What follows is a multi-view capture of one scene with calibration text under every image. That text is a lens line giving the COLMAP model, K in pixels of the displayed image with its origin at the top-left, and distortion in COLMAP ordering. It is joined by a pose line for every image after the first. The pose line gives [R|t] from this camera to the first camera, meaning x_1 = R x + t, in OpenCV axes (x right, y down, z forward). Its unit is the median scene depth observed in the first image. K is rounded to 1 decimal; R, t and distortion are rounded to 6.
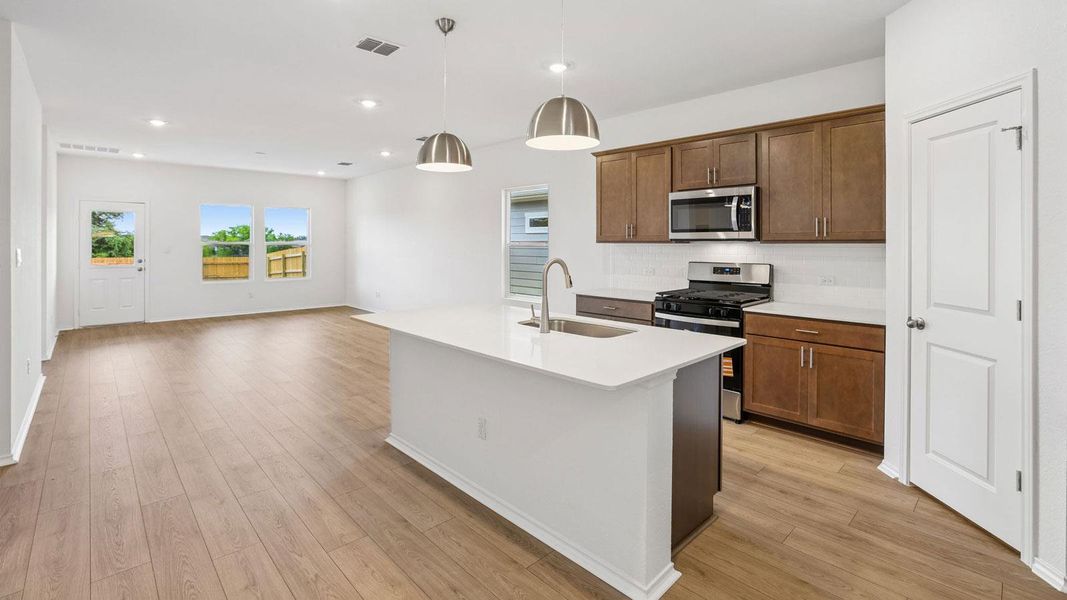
lens RADIAL K [[471.8, 0, 536.2], [0, 471.8, 243.9], [0, 0, 1]] dist [-0.021237, -0.000005]
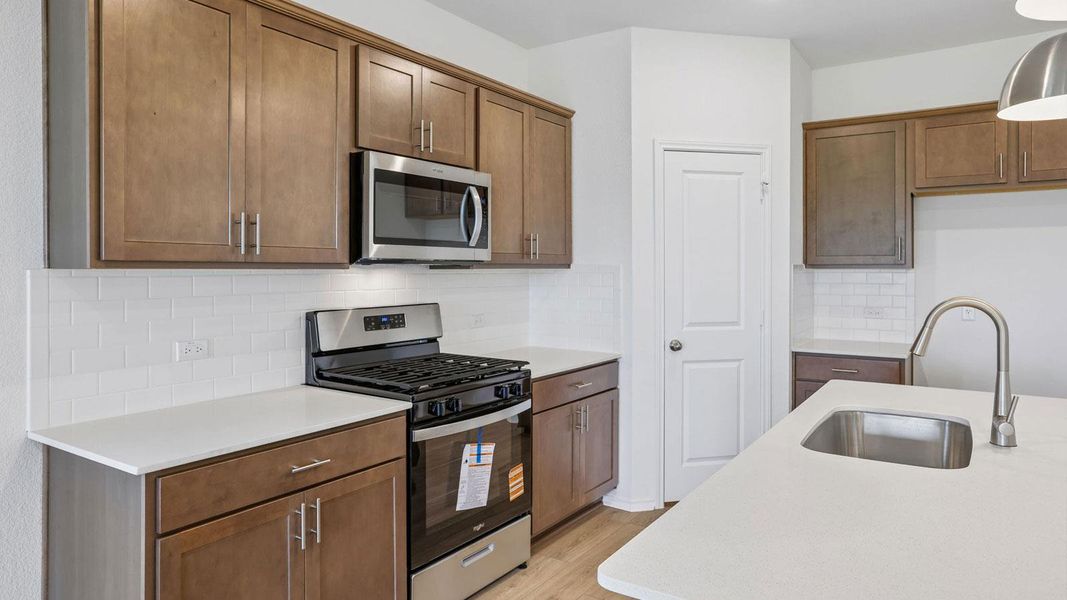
lens RADIAL K [[650.9, 0, 536.3], [0, 650.9, 269.5], [0, 0, 1]] dist [-0.022792, 0.001501]
pose [[-0.211562, 0.001334, 0.977364, -0.323671], [0.004594, 0.999989, -0.000371, 0.000632], [-0.977354, 0.004411, -0.211566, 0.973645]]
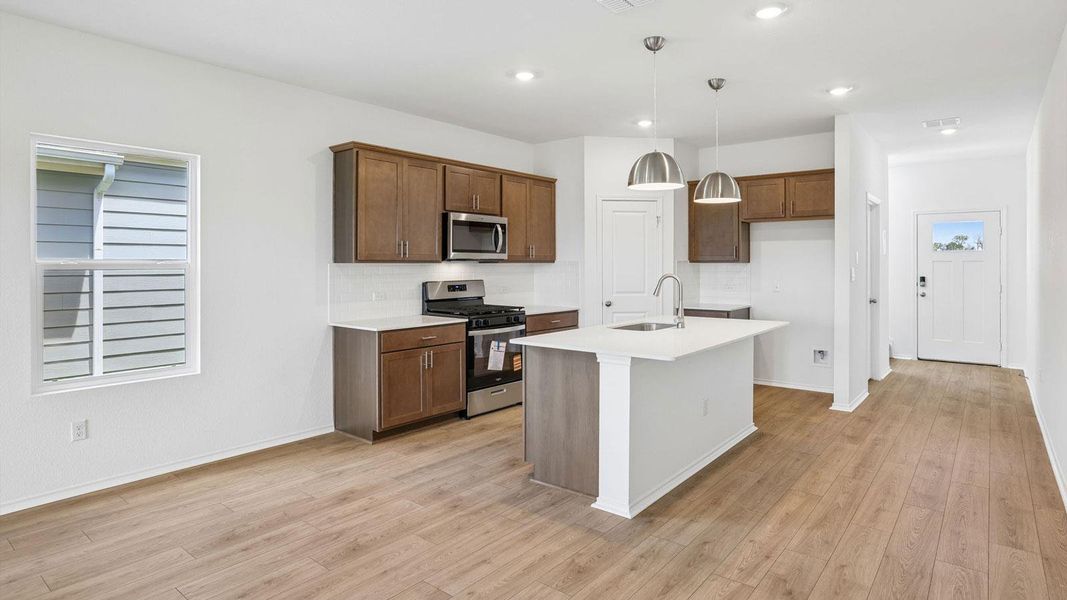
lens RADIAL K [[569.9, 0, 540.2], [0, 569.9, 267.1], [0, 0, 1]] dist [-0.024435, 0.001450]
pose [[-0.127562, -0.007031, 0.991806, -0.930694], [0.003341, 0.999966, 0.007519, -0.000873], [-0.991825, 0.004273, -0.127534, 0.962633]]
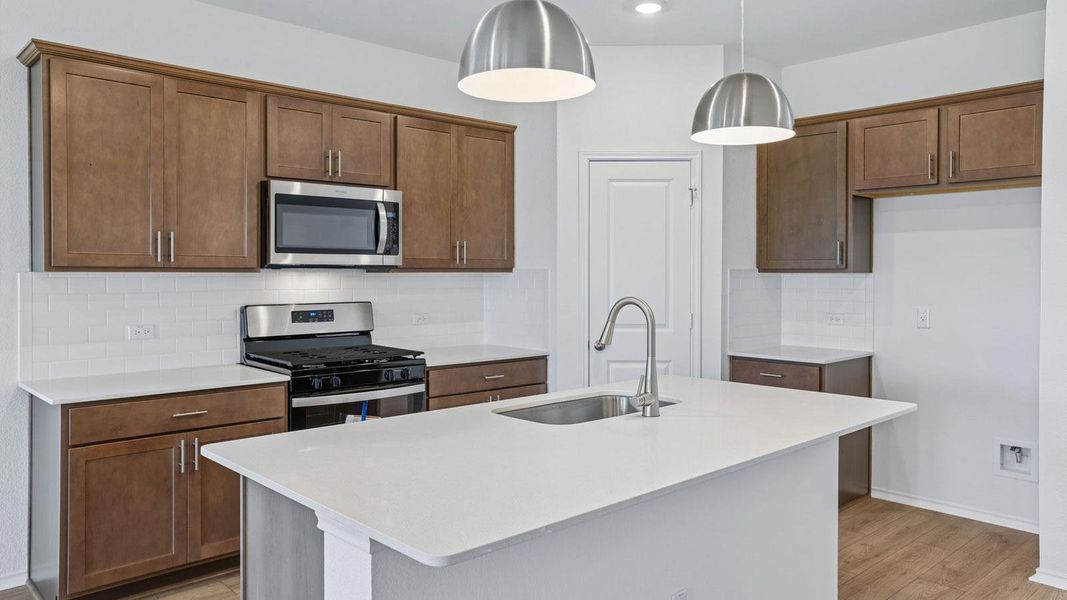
lens RADIAL K [[744.9, 0, 532.8], [0, 744.9, 278.4], [0, 0, 1]] dist [0.000685, 0.003419]
pose [[0.019006, -0.007465, 0.999792, -0.571128], [0.001467, 0.999971, 0.007439, 0.000136], [-0.999818, 0.001325, 0.019016, 0.678475]]
